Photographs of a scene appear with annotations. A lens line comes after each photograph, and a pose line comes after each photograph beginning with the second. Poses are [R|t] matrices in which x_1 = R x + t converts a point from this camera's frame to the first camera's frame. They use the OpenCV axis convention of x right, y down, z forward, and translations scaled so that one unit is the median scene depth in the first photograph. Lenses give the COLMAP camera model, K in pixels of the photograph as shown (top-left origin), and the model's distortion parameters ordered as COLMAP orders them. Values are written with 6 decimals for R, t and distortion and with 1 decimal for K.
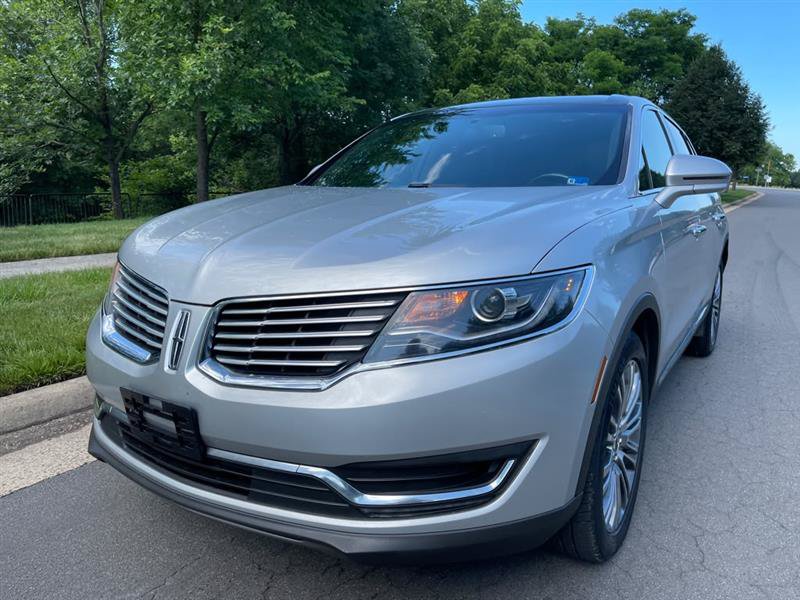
lens RADIAL K [[603.2, 0, 402.3], [0, 603.2, 295.8], [0, 0, 1]] dist [0.097345, -0.141571]
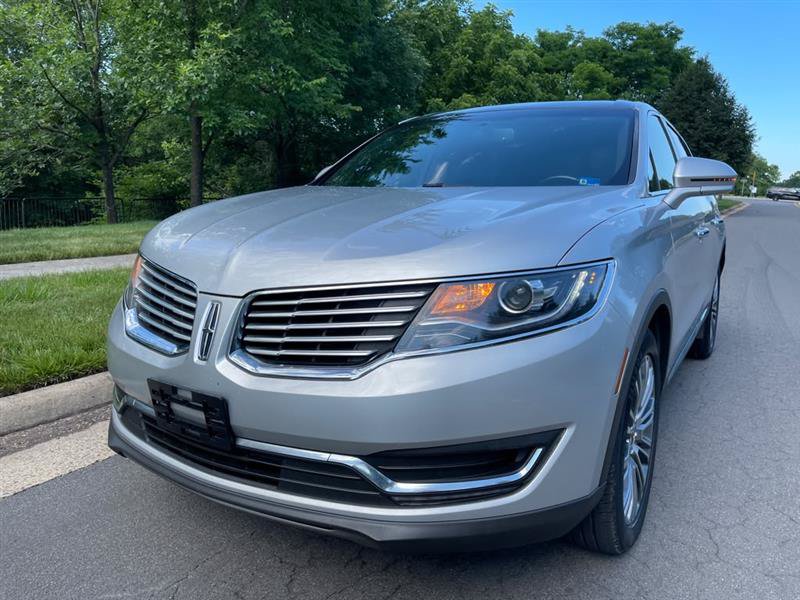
lens RADIAL K [[603.7, 0, 404.4], [0, 603.7, 289.5], [0, 0, 1]] dist [0.093362, -0.136227]
pose [[0.999783, 0.003837, 0.020489, -0.009730], [-0.003363, 0.999727, -0.023138, 0.003994], [-0.020572, 0.023064, 0.999522, -0.002981]]
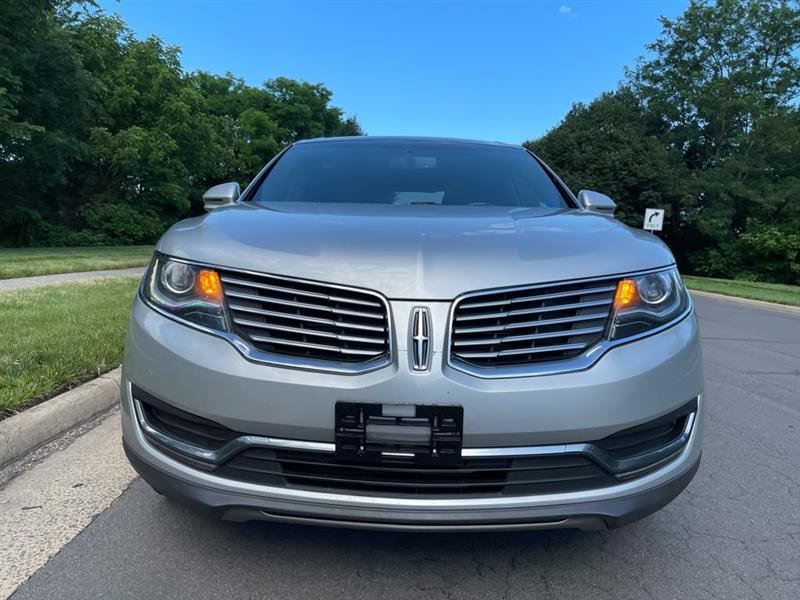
lens RADIAL K [[610.2, 0, 392.4], [0, 610.2, 300.6], [0, 0, 1]] dist [0.073391, -0.118669]
pose [[0.844585, -0.033930, 0.534345, -0.140067], [0.076163, 0.995455, -0.057173, 0.009892], [-0.529976, 0.088985, 0.843331, 0.035063]]
